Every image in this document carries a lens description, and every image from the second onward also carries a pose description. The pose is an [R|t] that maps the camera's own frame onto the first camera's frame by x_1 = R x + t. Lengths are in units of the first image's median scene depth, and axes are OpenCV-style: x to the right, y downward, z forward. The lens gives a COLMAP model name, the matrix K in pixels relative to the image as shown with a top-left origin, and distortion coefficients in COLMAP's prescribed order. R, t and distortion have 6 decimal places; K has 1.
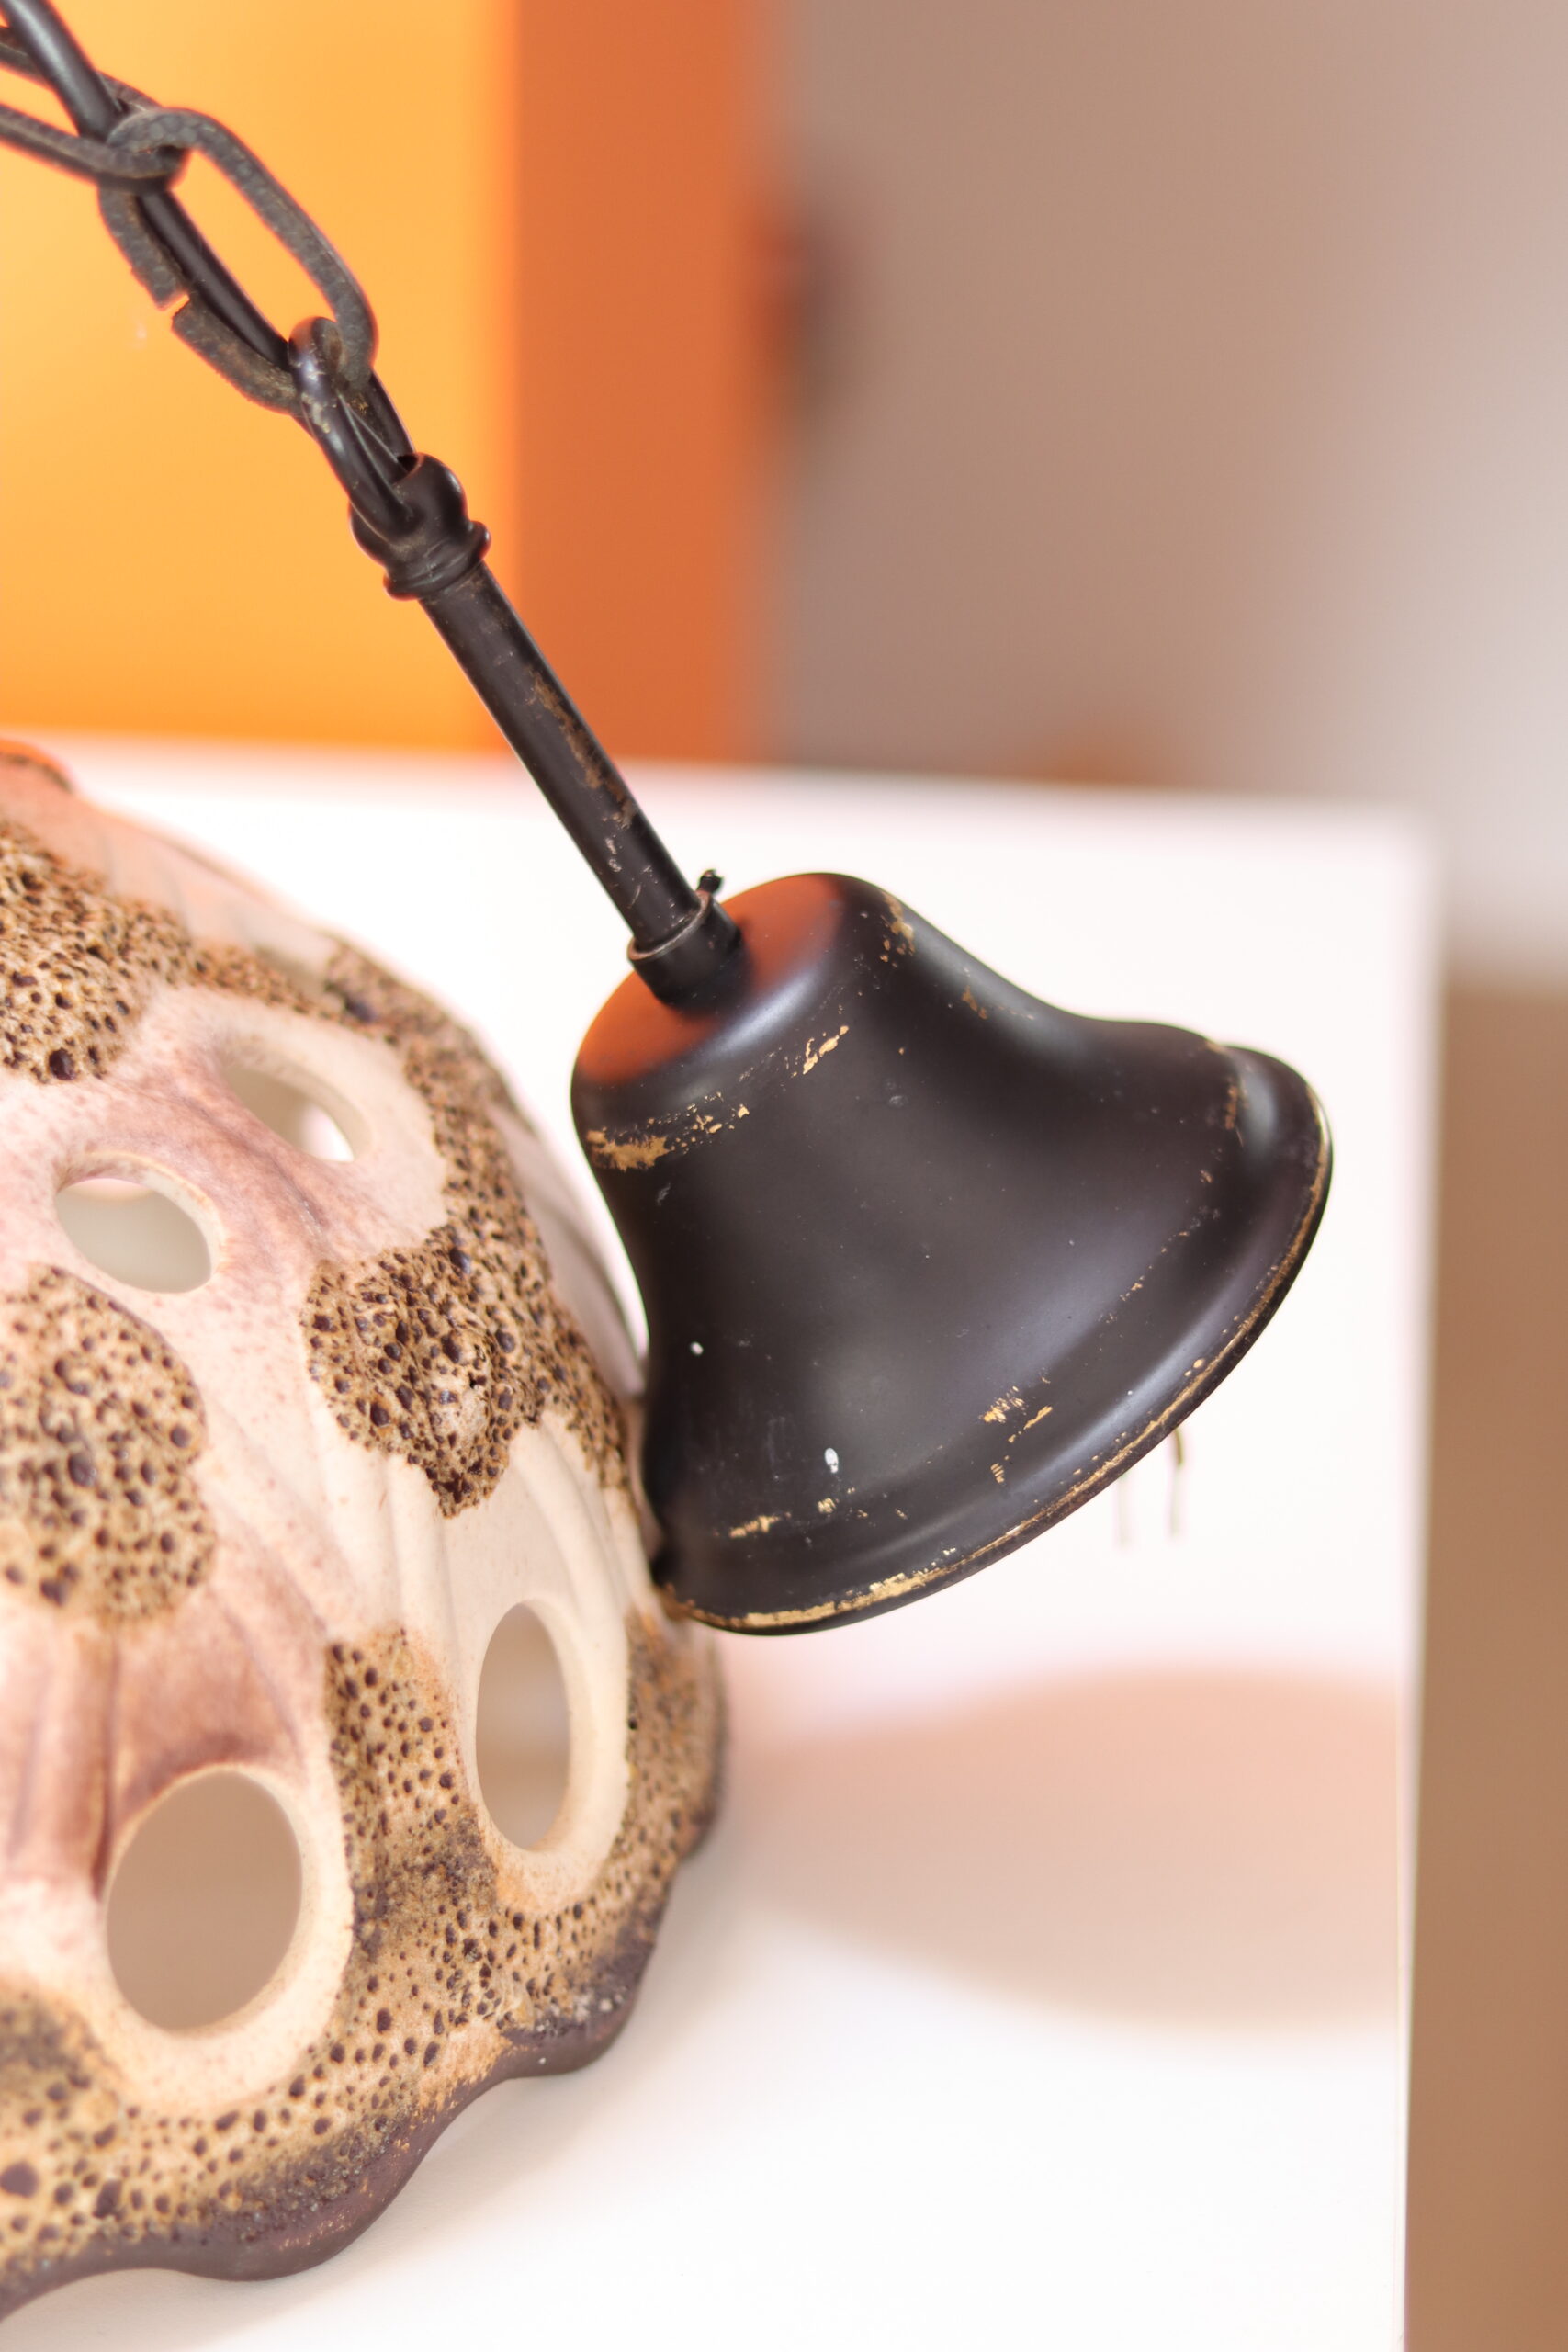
lens RADIAL K [[5779.9, 0, 787.3], [0, 5779.9, 1174.6], [0, 0, 1]] dist [-0.153316, 0.000000]
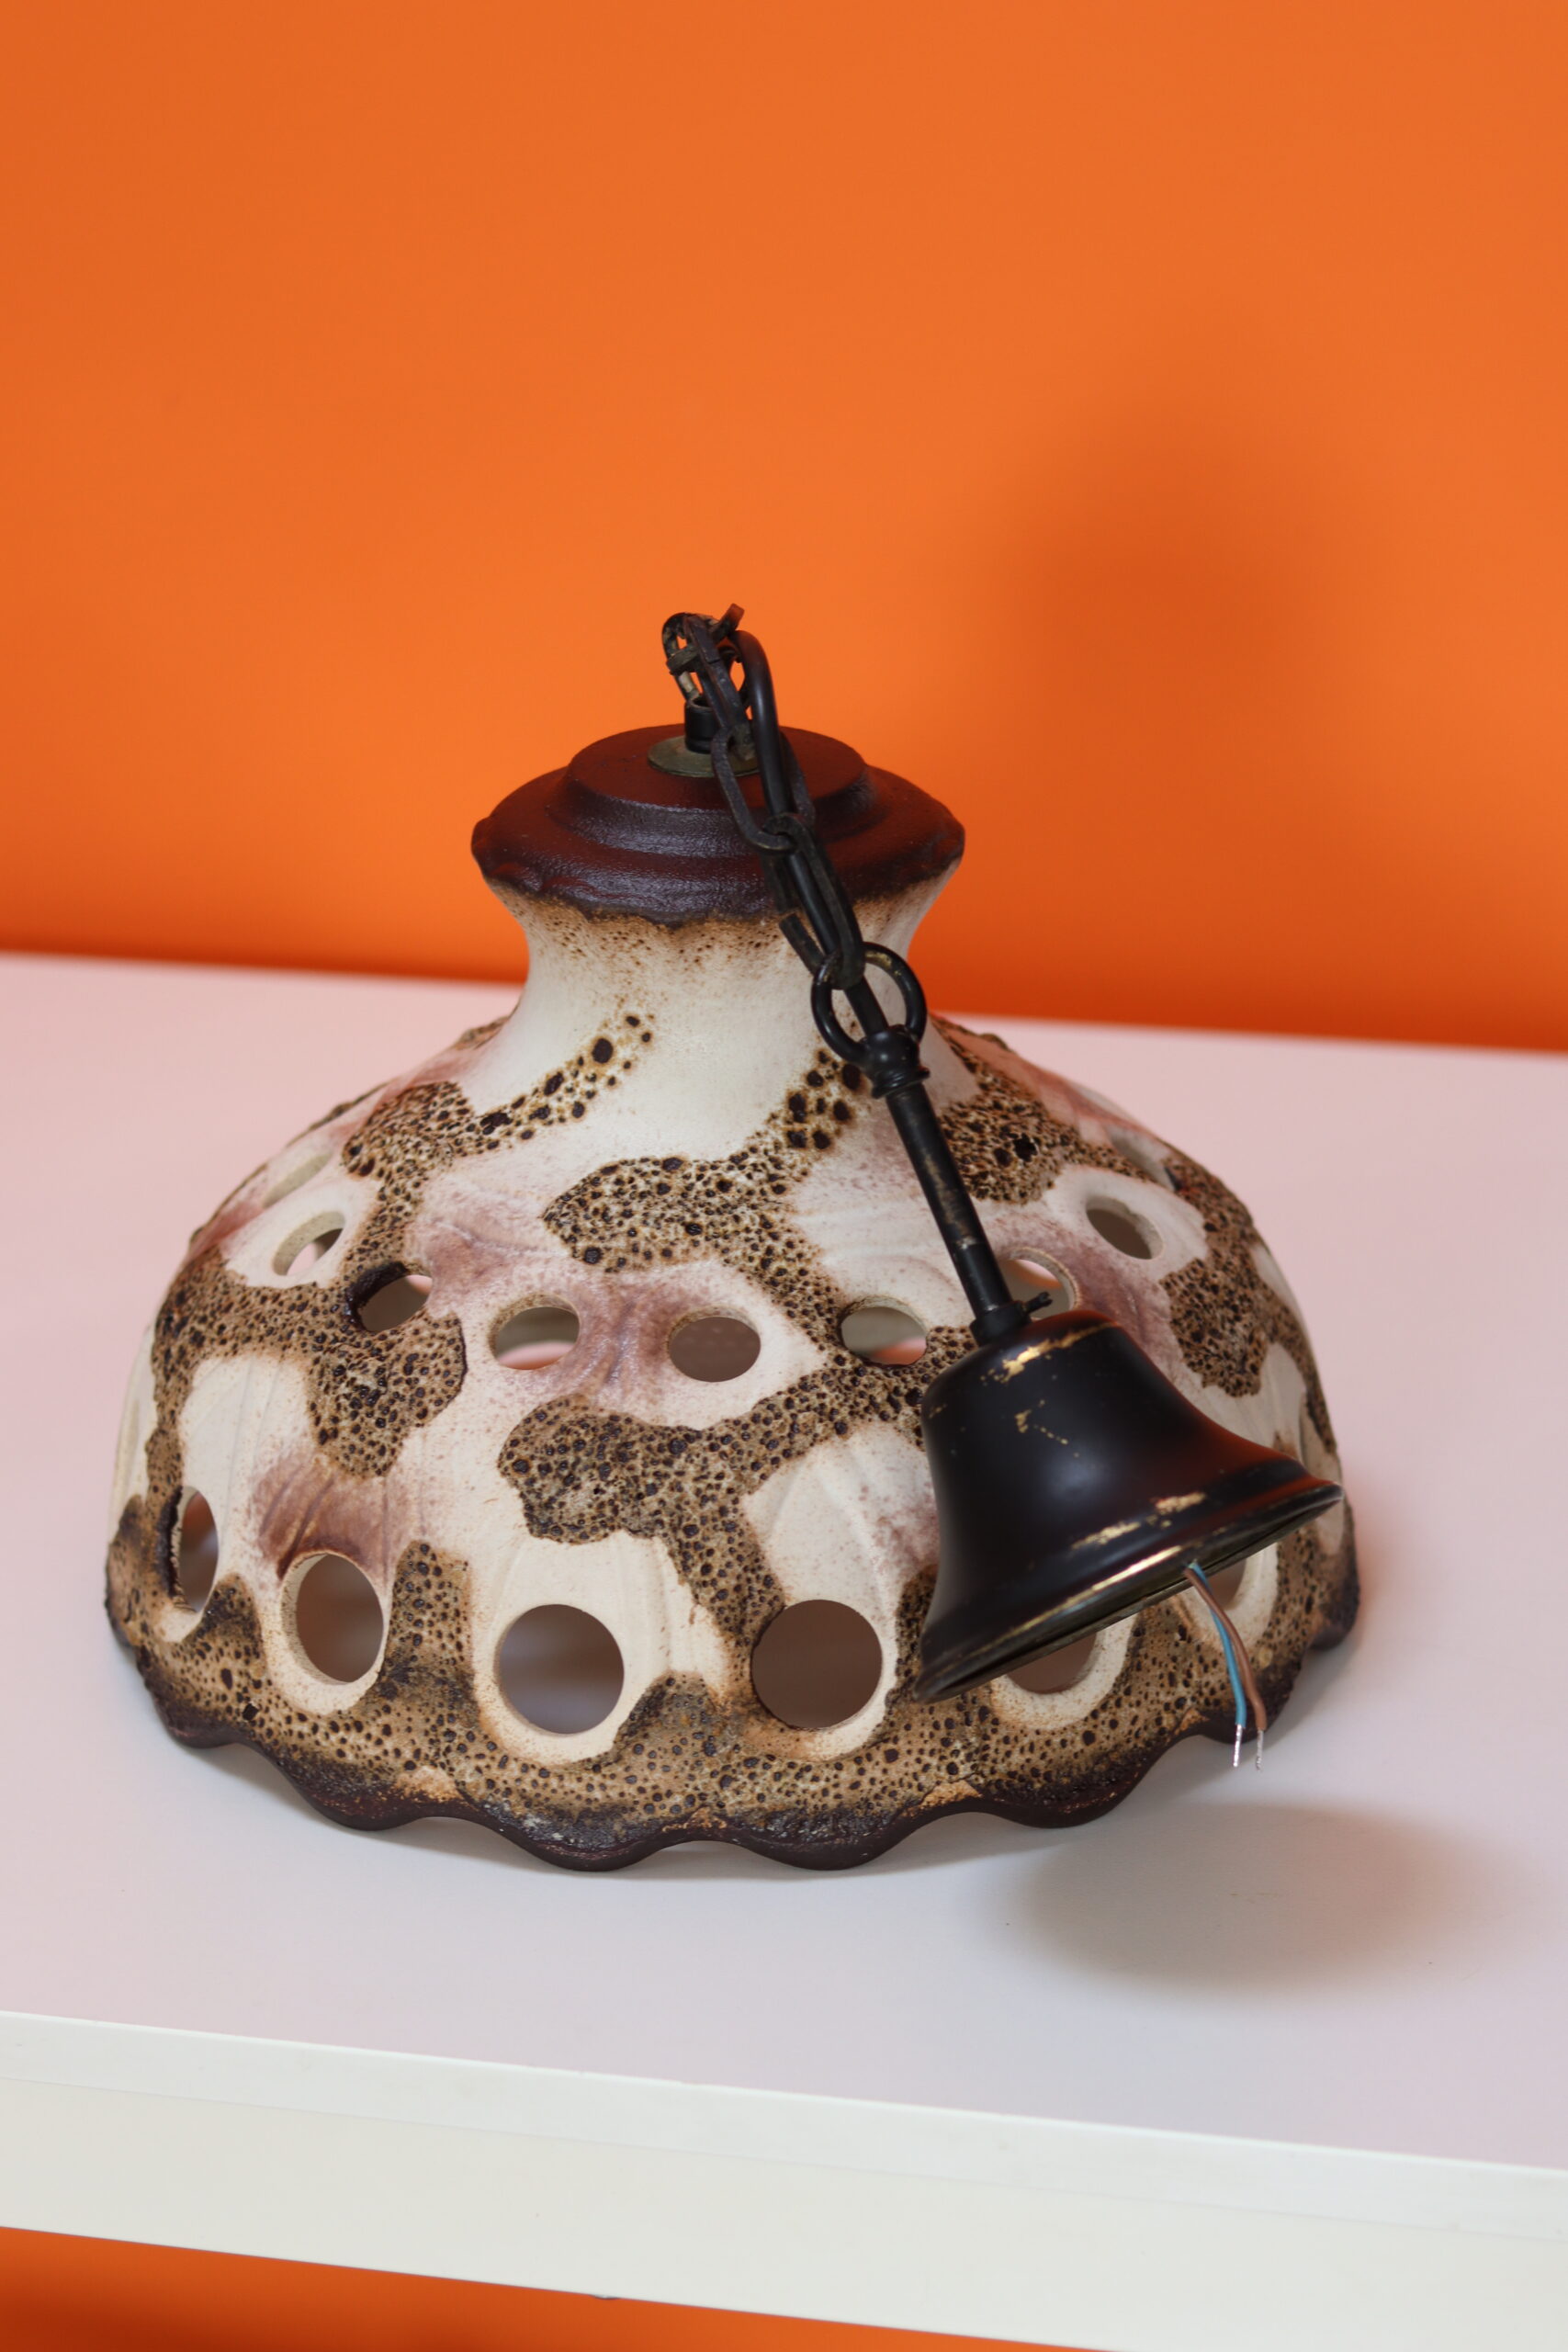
lens RADIAL K [[5779.9, 0, 783.7], [0, 5779.9, 1177.3], [0, 0, 1]] dist [-0.153316, 0.000000]
pose [[0.190828, 0.336064, -0.922305, 1.757660], [-0.362412, 0.897311, 0.251973, -0.584522], [0.912273, 0.286171, 0.293026, 0.502445]]
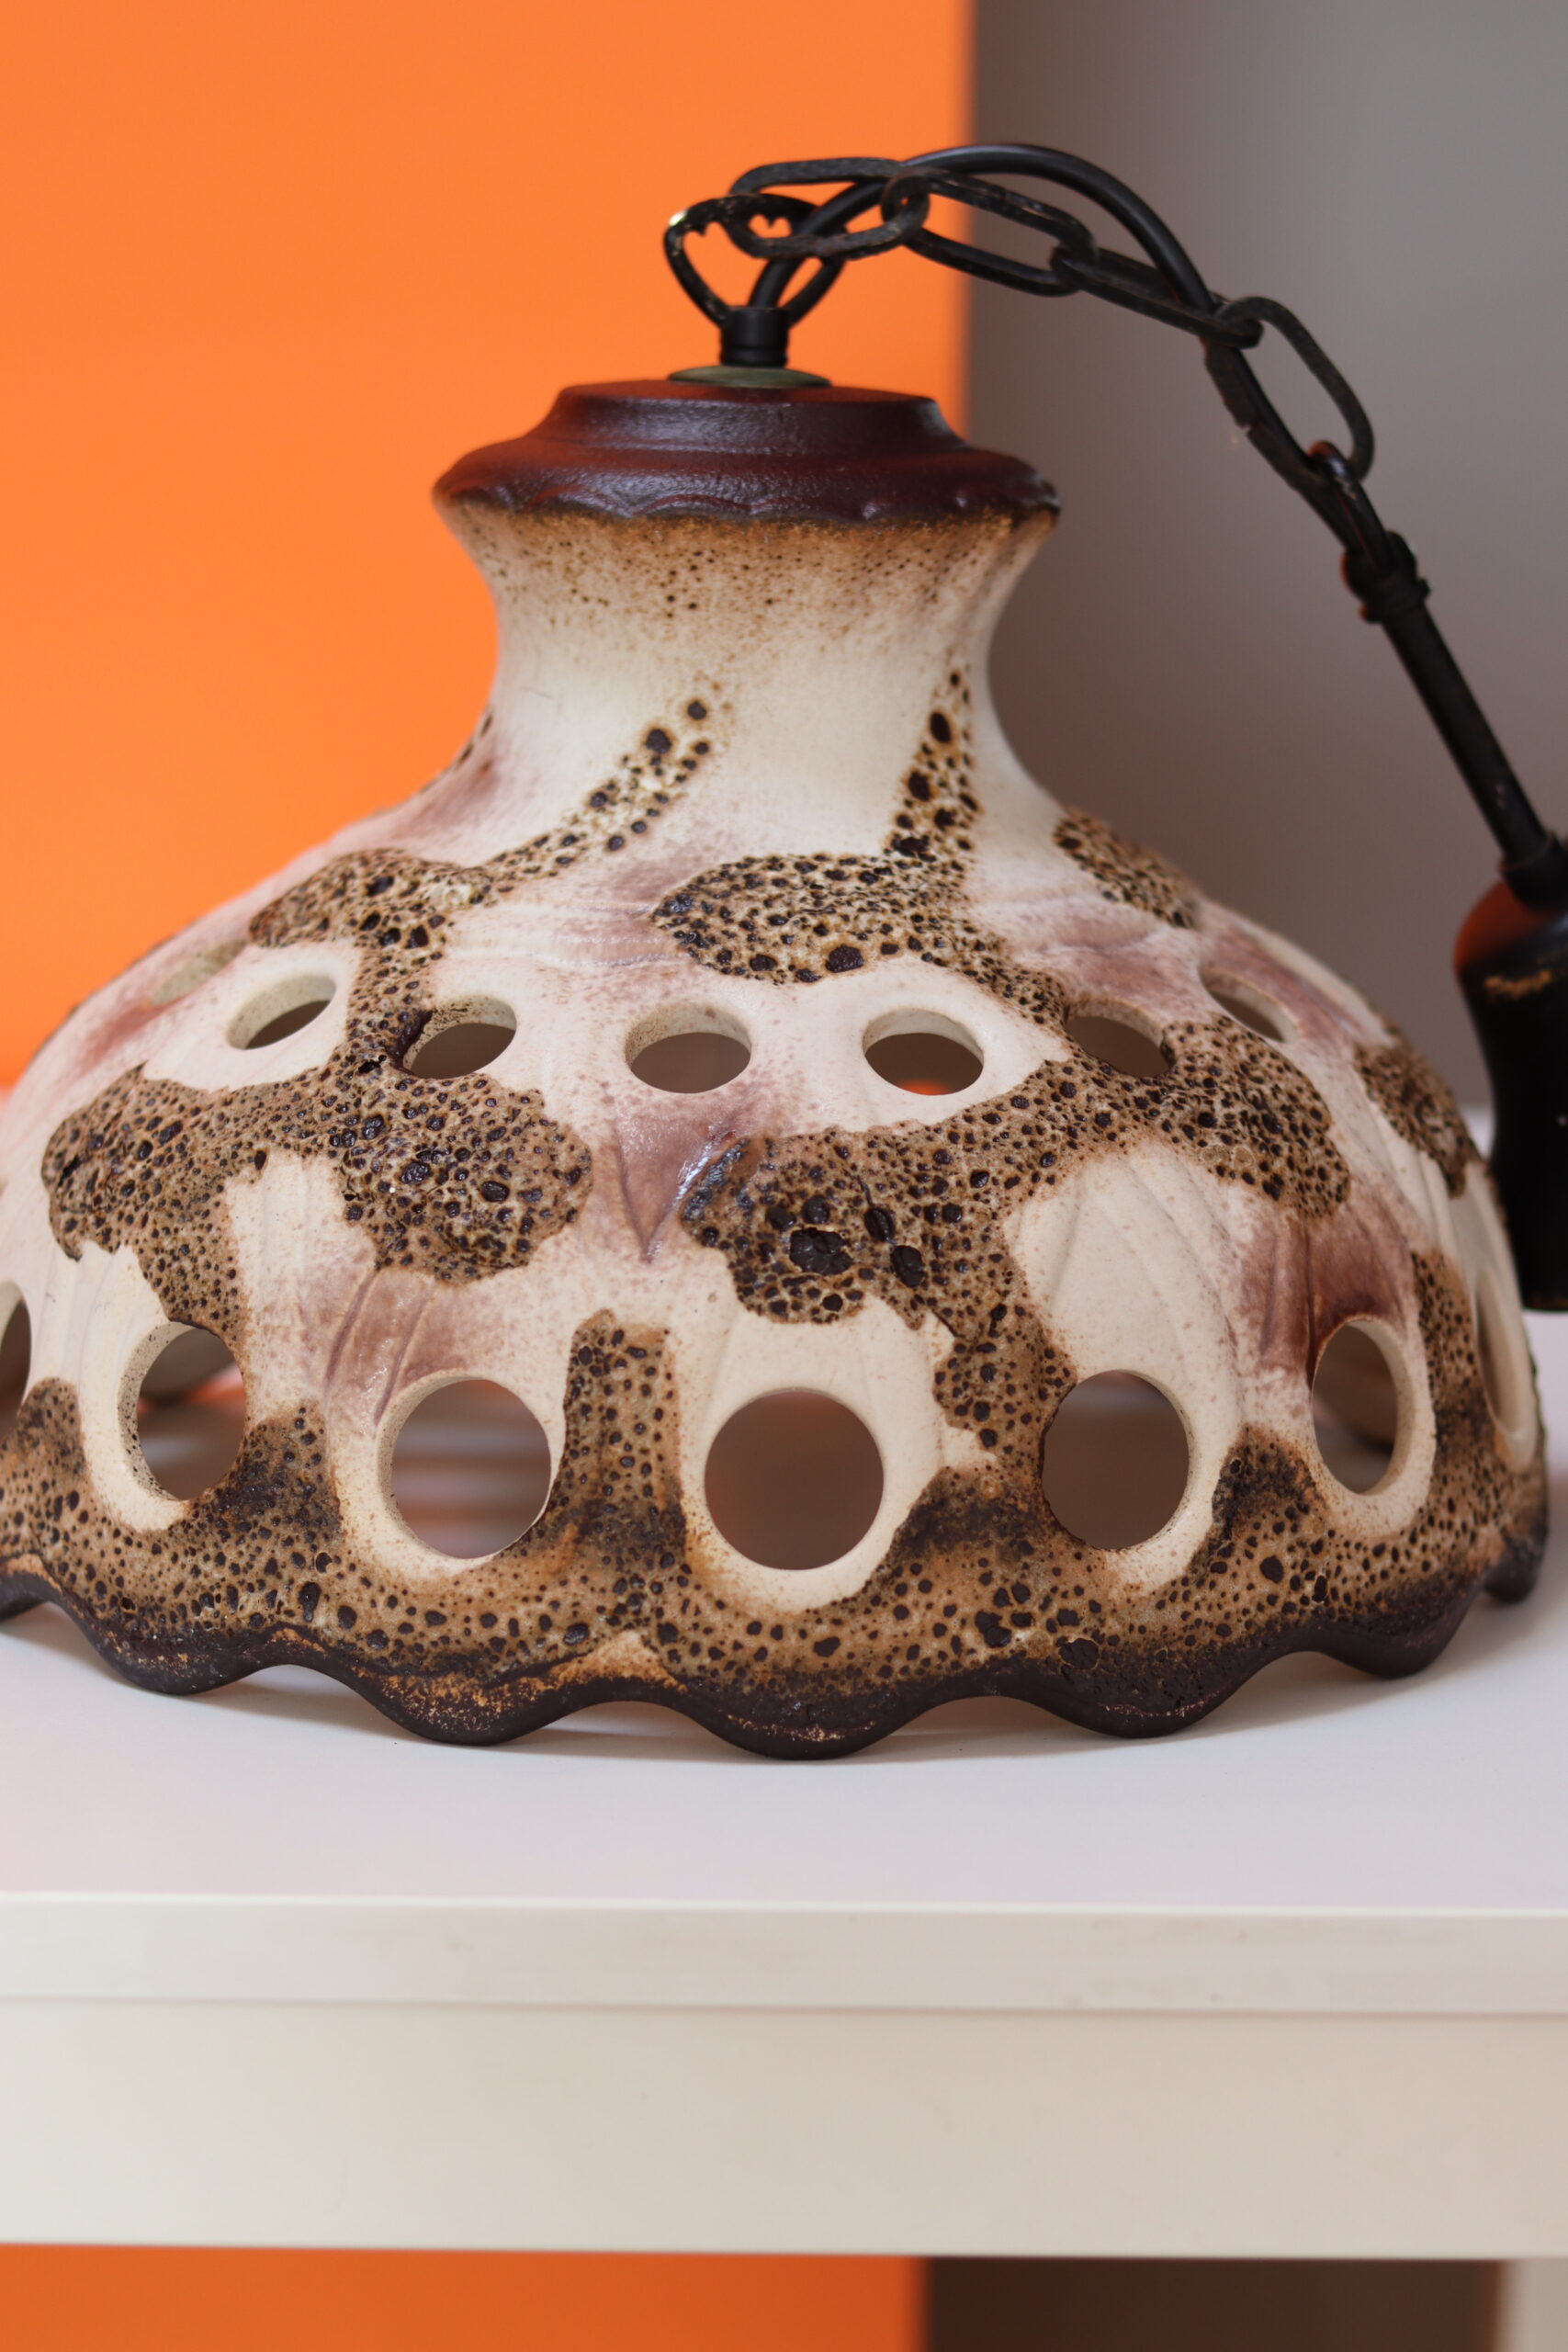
lens RADIAL K [[5779.9, 0, 783.8], [0, 5779.9, 1176.4], [0, 0, 1]] dist [-0.153316, 0.000000]
pose [[0.993653, -0.030201, 0.108354, -0.418195], [0.050703, 0.980128, -0.191777, 0.353569], [-0.100409, 0.196054, 0.975439, -0.498849]]
